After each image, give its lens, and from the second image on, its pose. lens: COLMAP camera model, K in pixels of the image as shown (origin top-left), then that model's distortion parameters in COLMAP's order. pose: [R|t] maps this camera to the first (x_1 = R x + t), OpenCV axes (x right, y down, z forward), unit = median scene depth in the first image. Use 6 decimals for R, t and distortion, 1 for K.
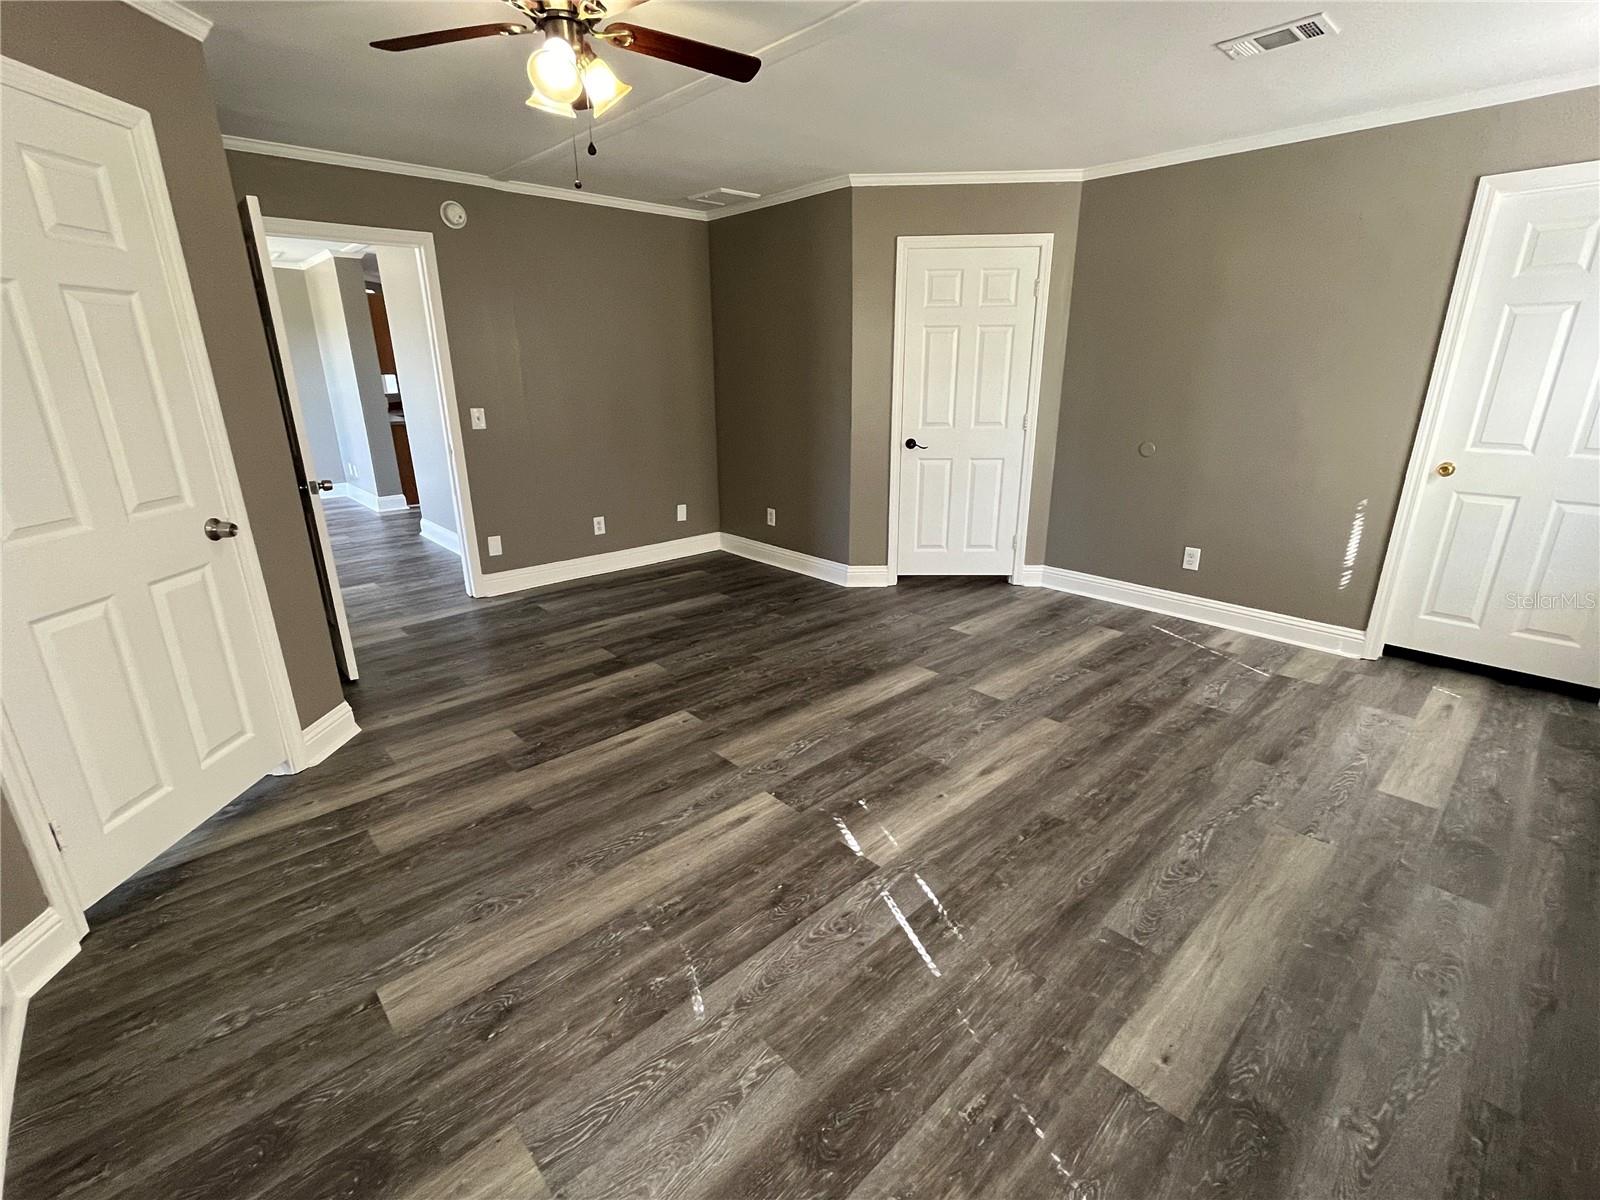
lens RADIAL K [[714.4, 0, 799.3], [0, 714.4, 598.5], [0, 0, 1]] dist [-0.002687, -0.000480]
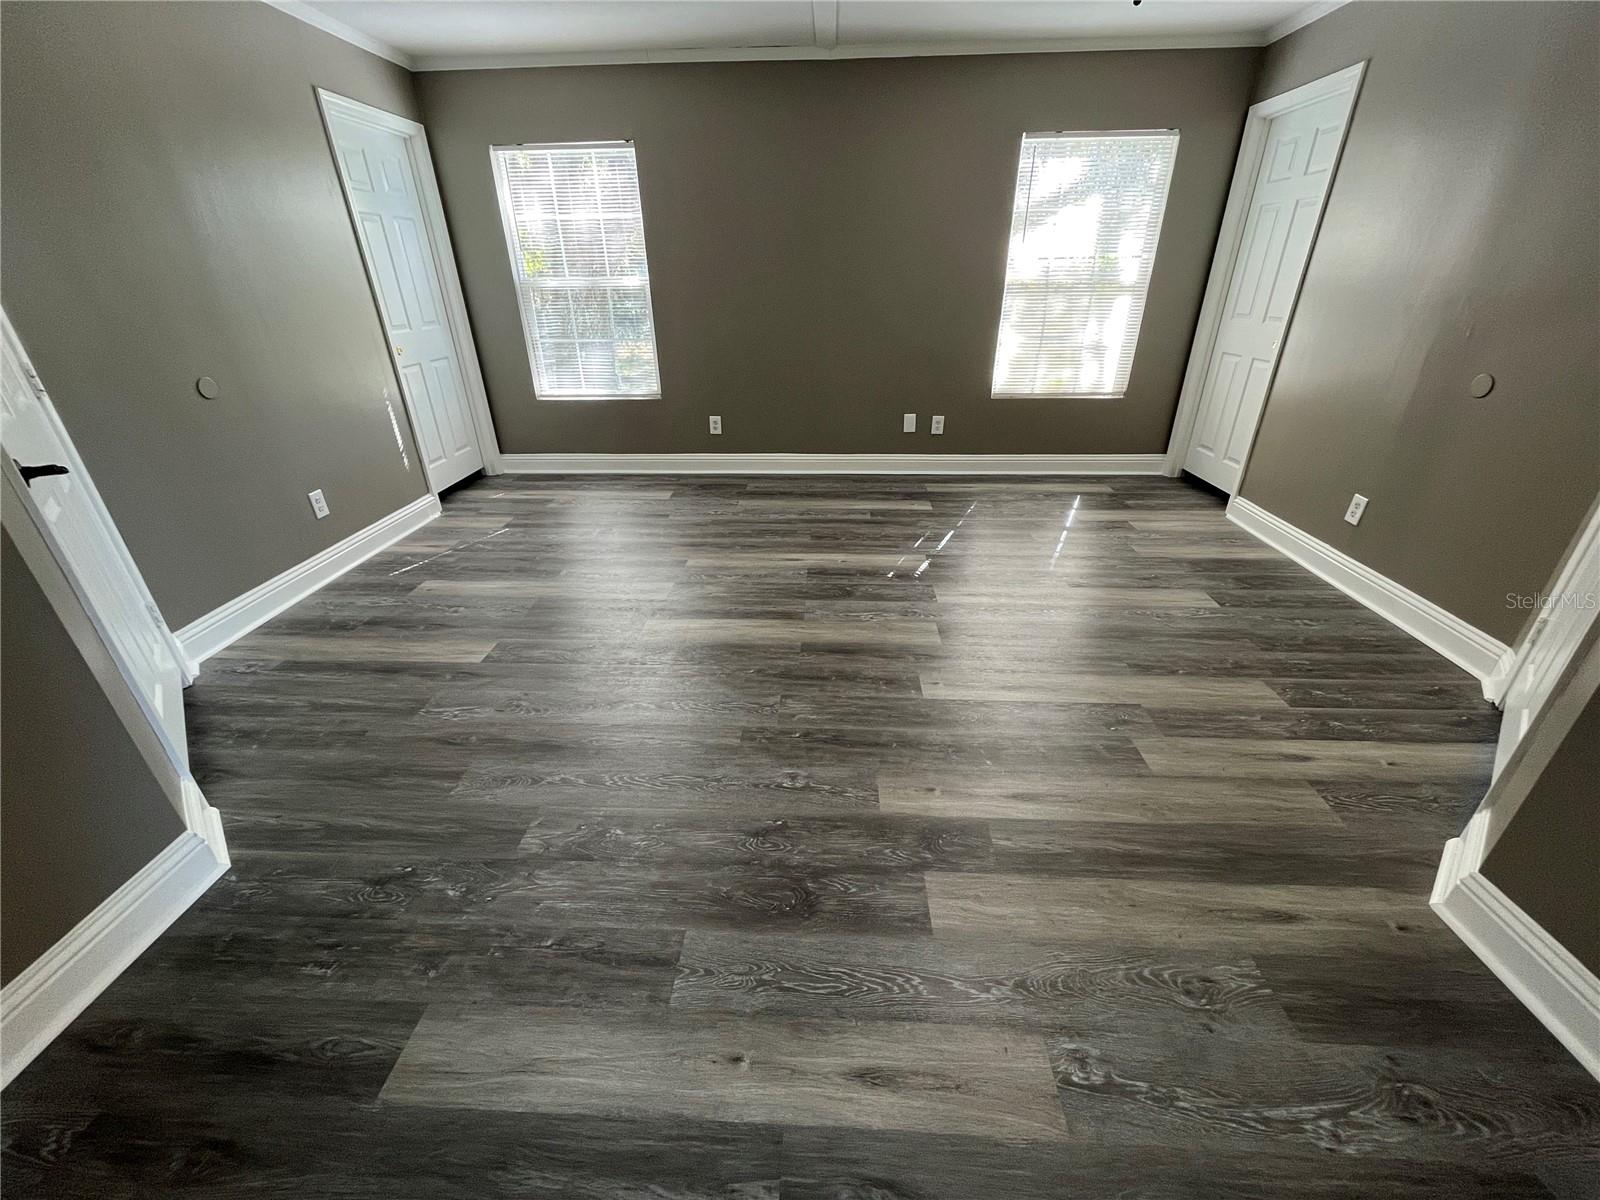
lens RADIAL K [[642.4, 0, 801.9], [0, 642.4, 597.0], [0, 0, 1]] dist [0.000821, -0.000128]
pose [[-0.697885, -0.308650, 0.646291, -0.531218], [0.238763, 0.750495, 0.616238, -0.431966], [-0.675240, 0.584374, -0.450065, 1.443892]]
